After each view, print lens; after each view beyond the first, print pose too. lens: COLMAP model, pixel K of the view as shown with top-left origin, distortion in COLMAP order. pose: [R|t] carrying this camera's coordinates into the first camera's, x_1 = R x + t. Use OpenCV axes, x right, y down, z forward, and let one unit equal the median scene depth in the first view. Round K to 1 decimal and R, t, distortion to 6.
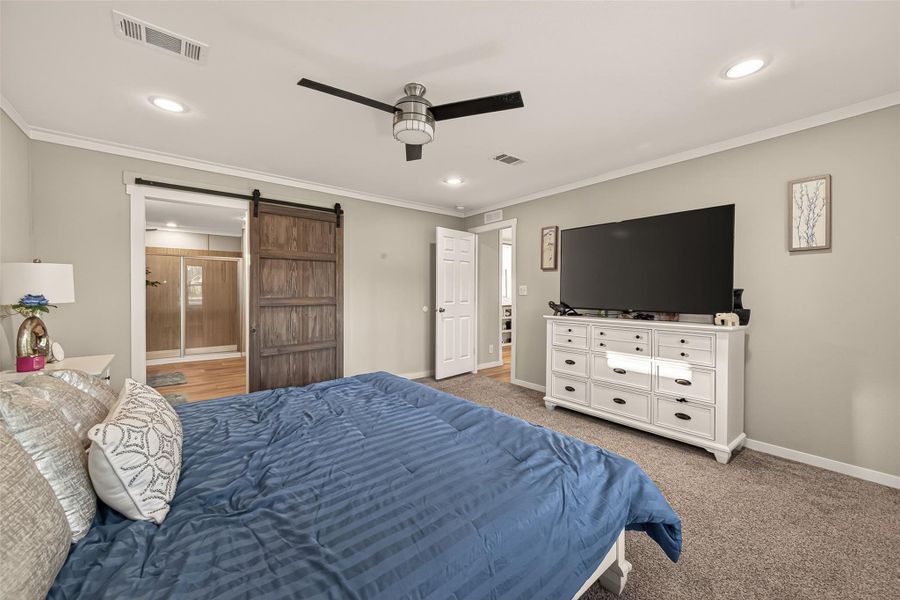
lens RADIAL K [[349.1, 0, 451.8], [0, 349.1, 295.3], [0, 0, 1]] dist [0.000008, -0.000460]
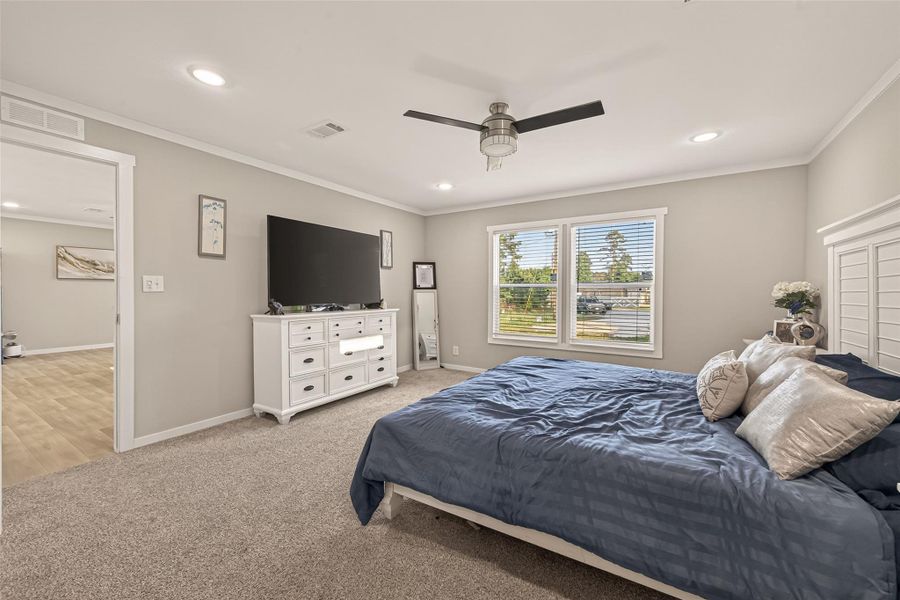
lens RADIAL K [[349.1, 0, 451.8], [0, 349.1, 295.3], [0, 0, 1]] dist [0.000008, -0.000460]
pose [[-0.312364, -0.011108, 0.949898, -0.750051], [0.005375, 0.999895, 0.013460, 0.001163], [-0.949947, 0.009310, -0.312271, 0.994302]]
